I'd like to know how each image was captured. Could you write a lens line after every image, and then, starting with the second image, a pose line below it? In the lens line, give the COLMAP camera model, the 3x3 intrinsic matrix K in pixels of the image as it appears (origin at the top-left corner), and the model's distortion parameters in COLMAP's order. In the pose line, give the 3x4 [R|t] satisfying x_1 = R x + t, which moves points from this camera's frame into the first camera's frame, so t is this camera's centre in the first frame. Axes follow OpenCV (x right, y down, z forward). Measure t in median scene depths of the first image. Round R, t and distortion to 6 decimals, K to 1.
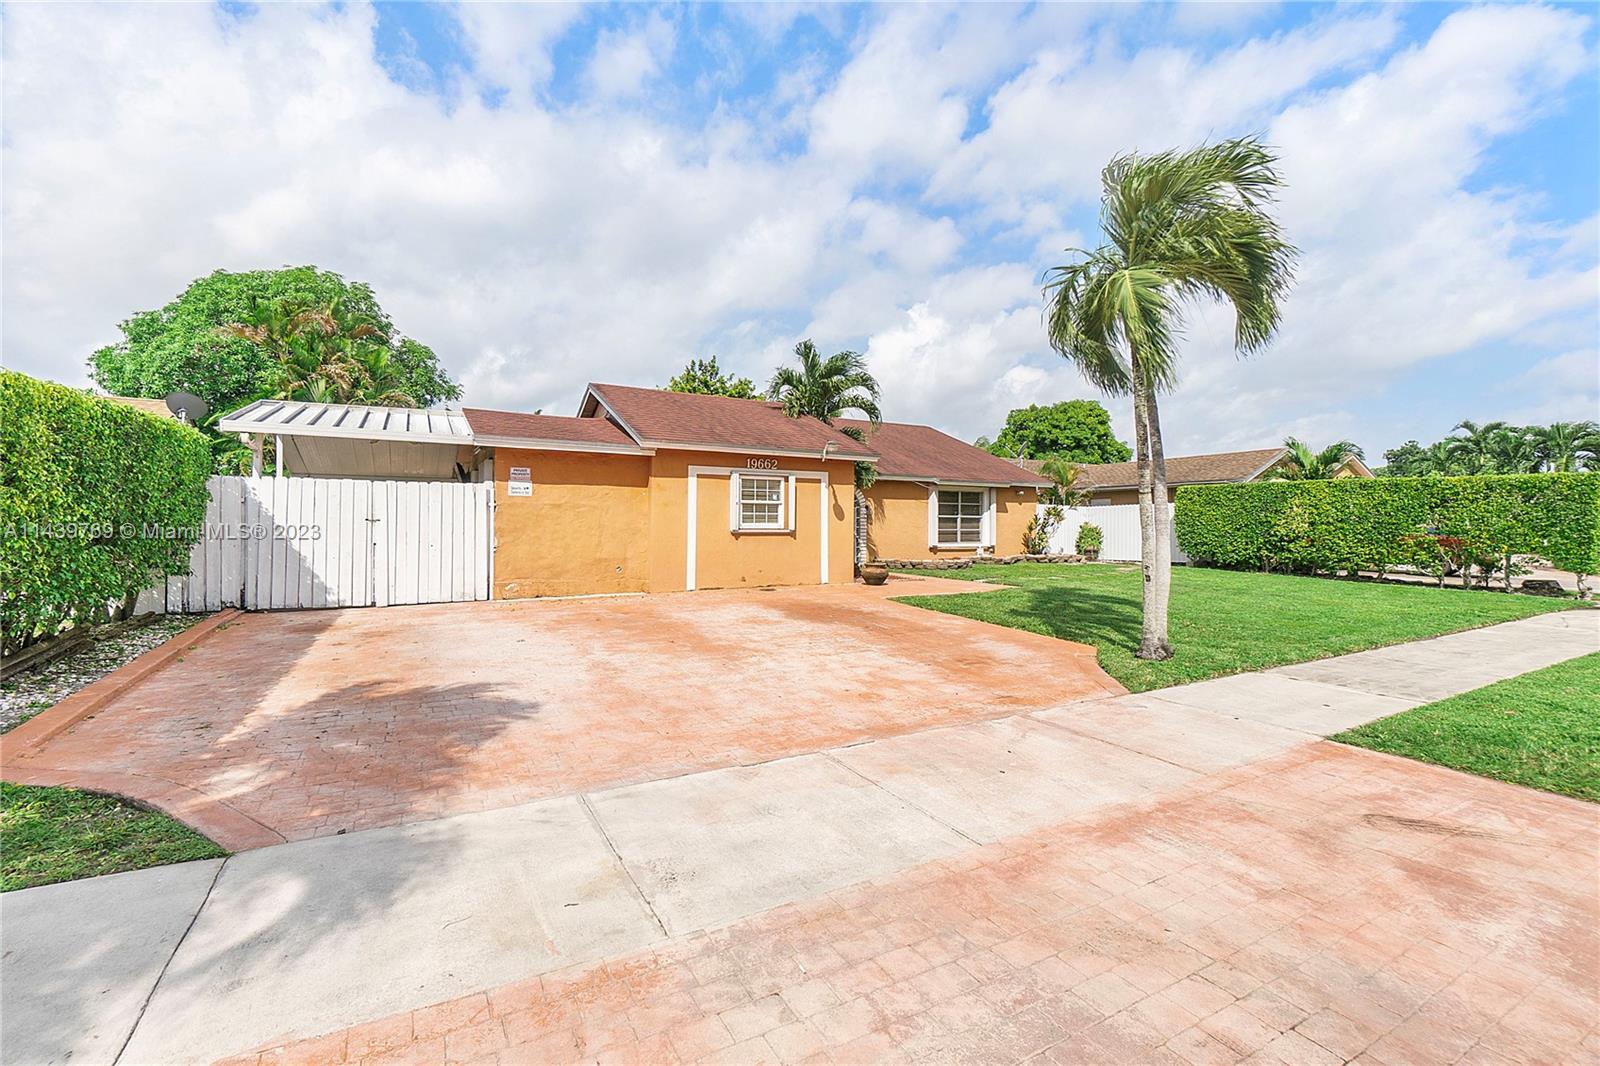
lens RADIAL K [[691.5, 0, 800.0], [0, 691.5, 533.0], [0, 0, 1]] dist [0.000431, 0.000079]
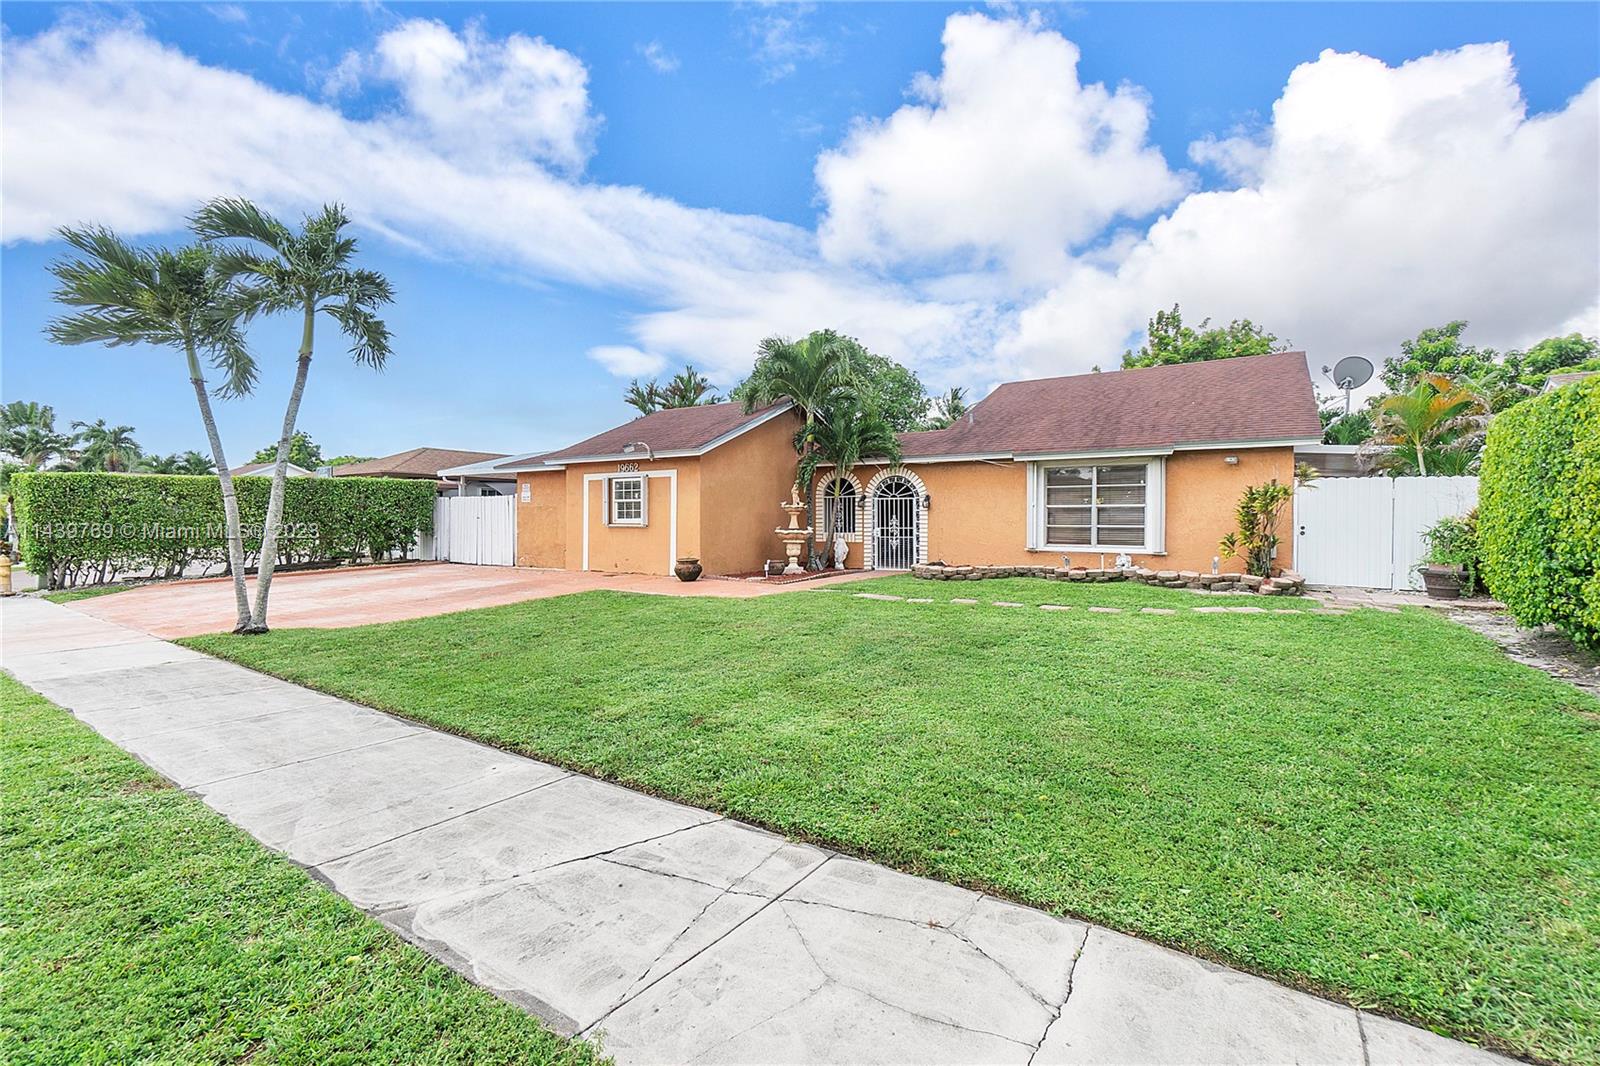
lens RADIAL K [[700.3, 0, 800.0], [0, 700.3, 533.0], [0, 0, 1]] dist [-0.014069, -0.000021]
pose [[0.444742, 0.018138, -0.895475, 0.726561], [-0.005057, 0.999830, 0.017740, -0.008132], [0.895644, -0.003362, 0.444758, 0.474098]]
